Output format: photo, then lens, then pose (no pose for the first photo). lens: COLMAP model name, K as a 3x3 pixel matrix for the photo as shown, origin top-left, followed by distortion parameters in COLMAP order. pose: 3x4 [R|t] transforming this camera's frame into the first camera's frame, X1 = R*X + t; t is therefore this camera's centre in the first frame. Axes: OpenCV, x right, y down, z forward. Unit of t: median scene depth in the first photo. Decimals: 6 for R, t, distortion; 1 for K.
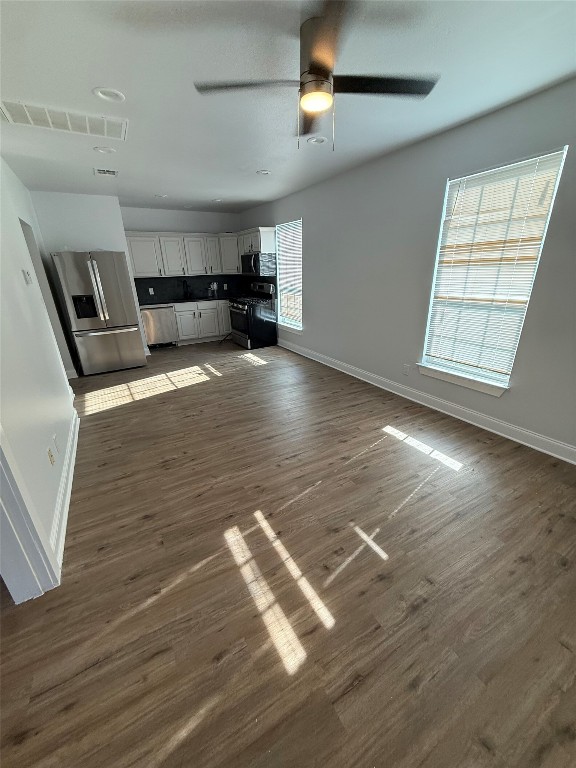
lens RADIAL K [[302.5, 0, 287.5], [0, 302.5, 383.1], [0, 0, 1]] dist [-0.001308, -0.000270]
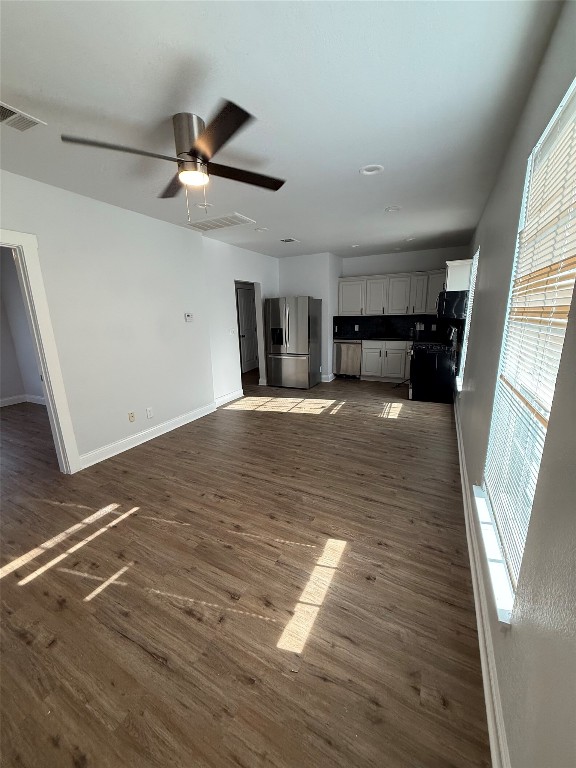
lens RADIAL K [[302.5, 0, 290.6], [0, 302.5, 383.5], [0, 0, 1]] dist [-0.001308, -0.000270]
pose [[0.549003, 0.208532, -0.809389, 0.643984], [-0.288472, 0.956146, 0.050674, -0.173302], [0.784462, 0.205666, 0.585083, 0.372081]]
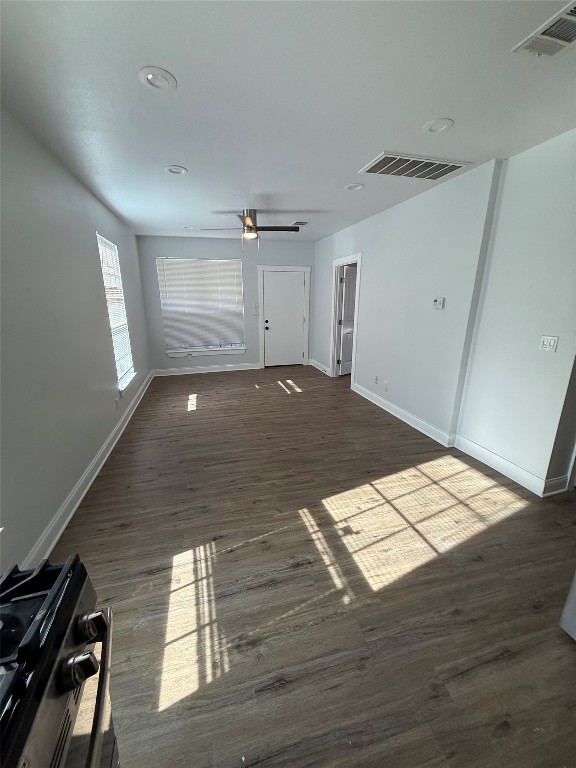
lens RADIAL K [[302.5, 0, 286.3], [0, 302.5, 384.2], [0, 0, 1]] dist [-0.001308, -0.000270]
pose [[-0.963802, -0.048558, 0.262161, -0.412791], [0.116982, 0.806559, 0.579464, -0.632824], [-0.239586, 0.589156, -0.771682, 1.662035]]
